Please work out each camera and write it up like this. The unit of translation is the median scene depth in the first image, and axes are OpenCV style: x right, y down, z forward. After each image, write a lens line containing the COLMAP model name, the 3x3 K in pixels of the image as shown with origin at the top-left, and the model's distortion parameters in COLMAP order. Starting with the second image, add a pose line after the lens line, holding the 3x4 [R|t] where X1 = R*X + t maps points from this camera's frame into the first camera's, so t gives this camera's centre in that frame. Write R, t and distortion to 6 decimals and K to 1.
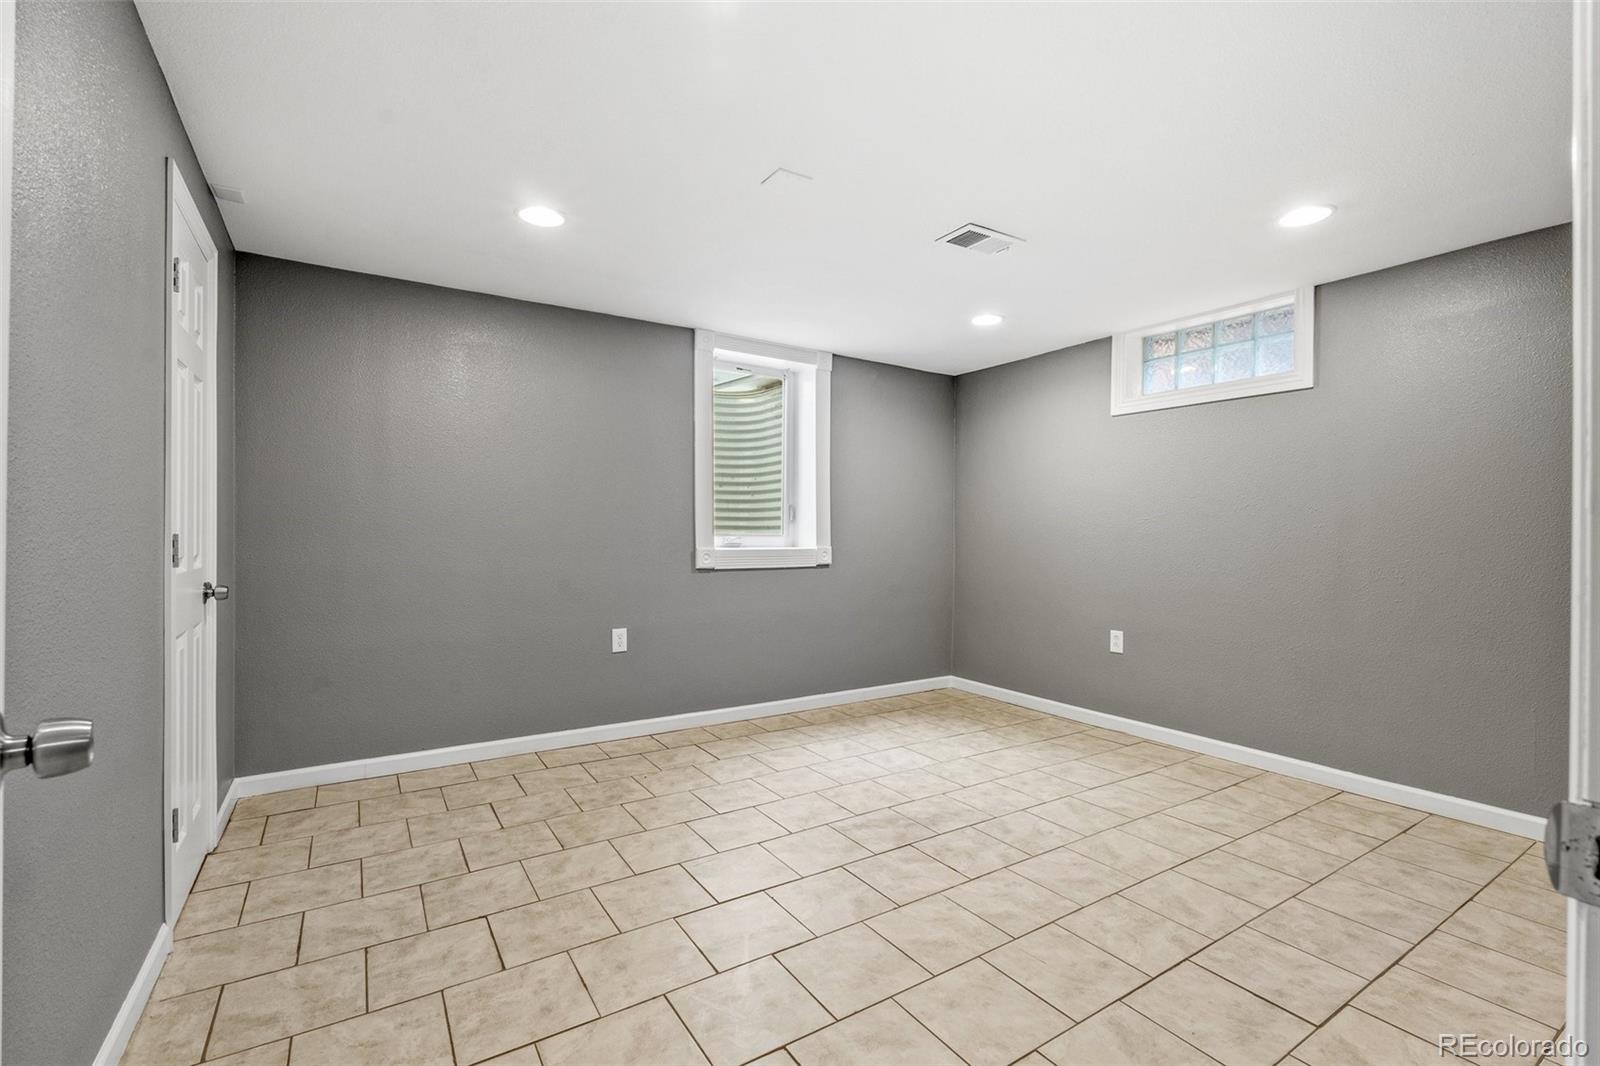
lens RADIAL K [[706.8, 0, 791.7], [0, 706.8, 527.8], [0, 0, 1]] dist [-0.004389, -0.000236]
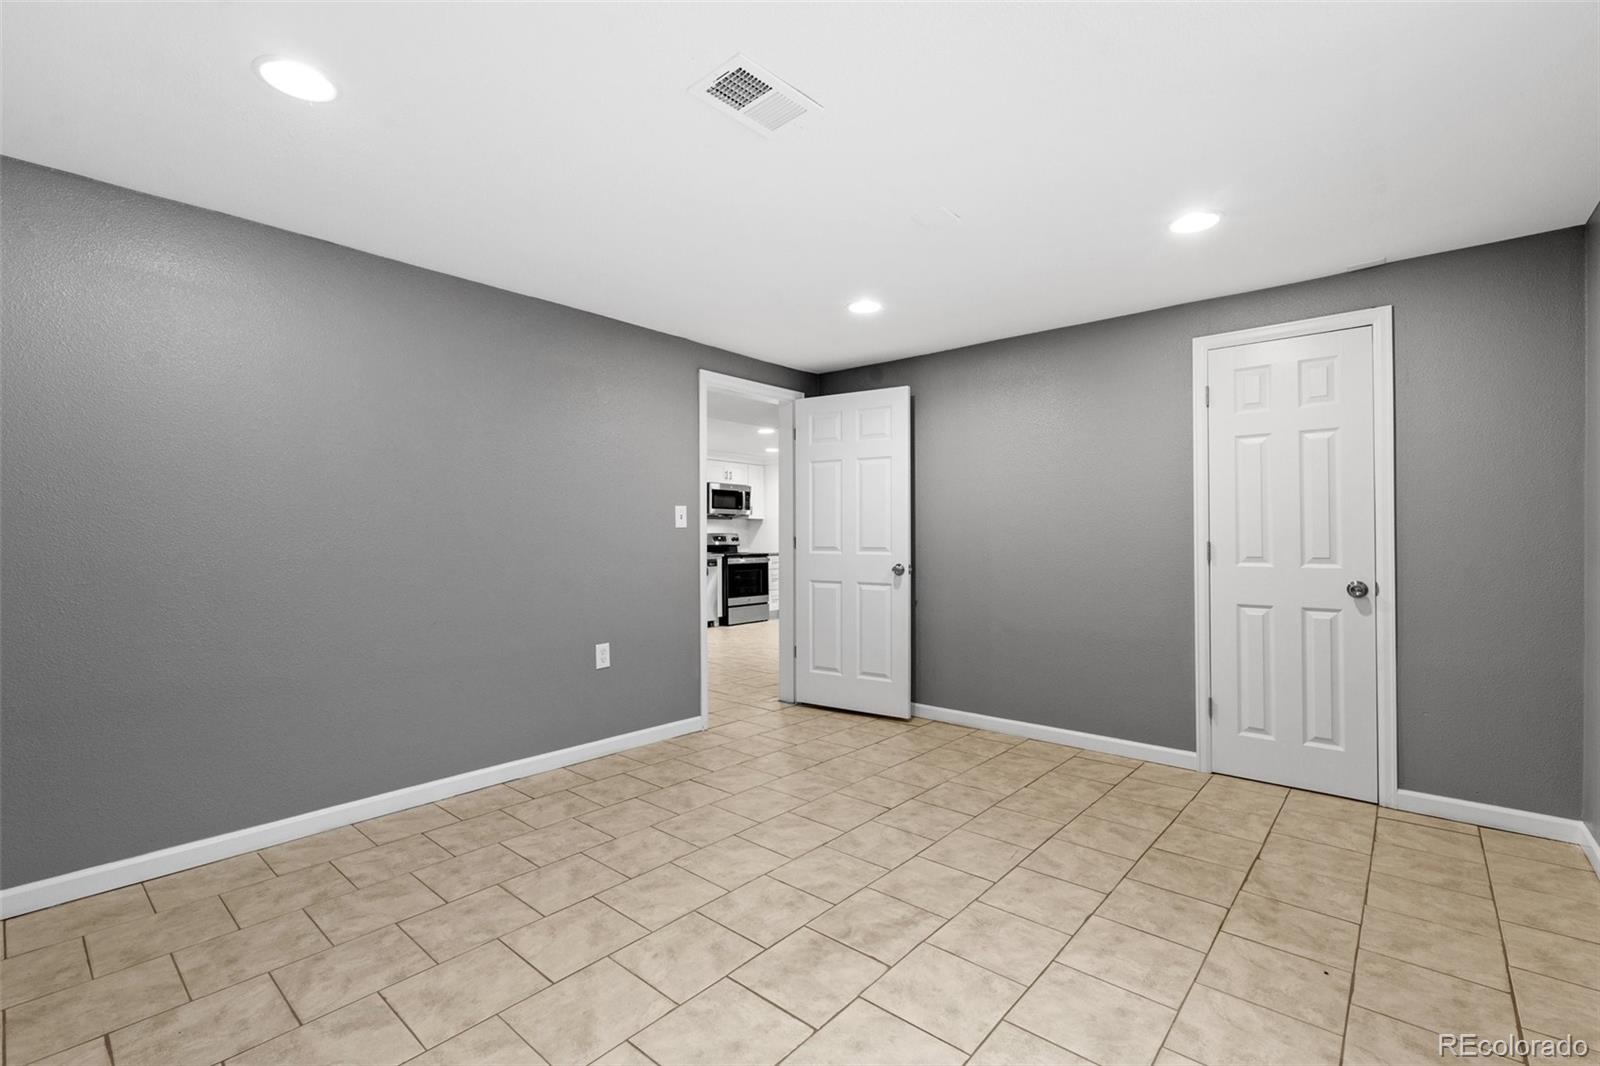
lens RADIAL K [[706.8, 0, 791.7], [0, 706.8, 527.8], [0, 0, 1]] dist [-0.004389, -0.000236]
pose [[-0.960559, -0.009208, -0.277922, 0.446470], [-0.003802, 0.999793, -0.019983, 0.014544], [0.278049, -0.018138, -0.960396, 1.766055]]
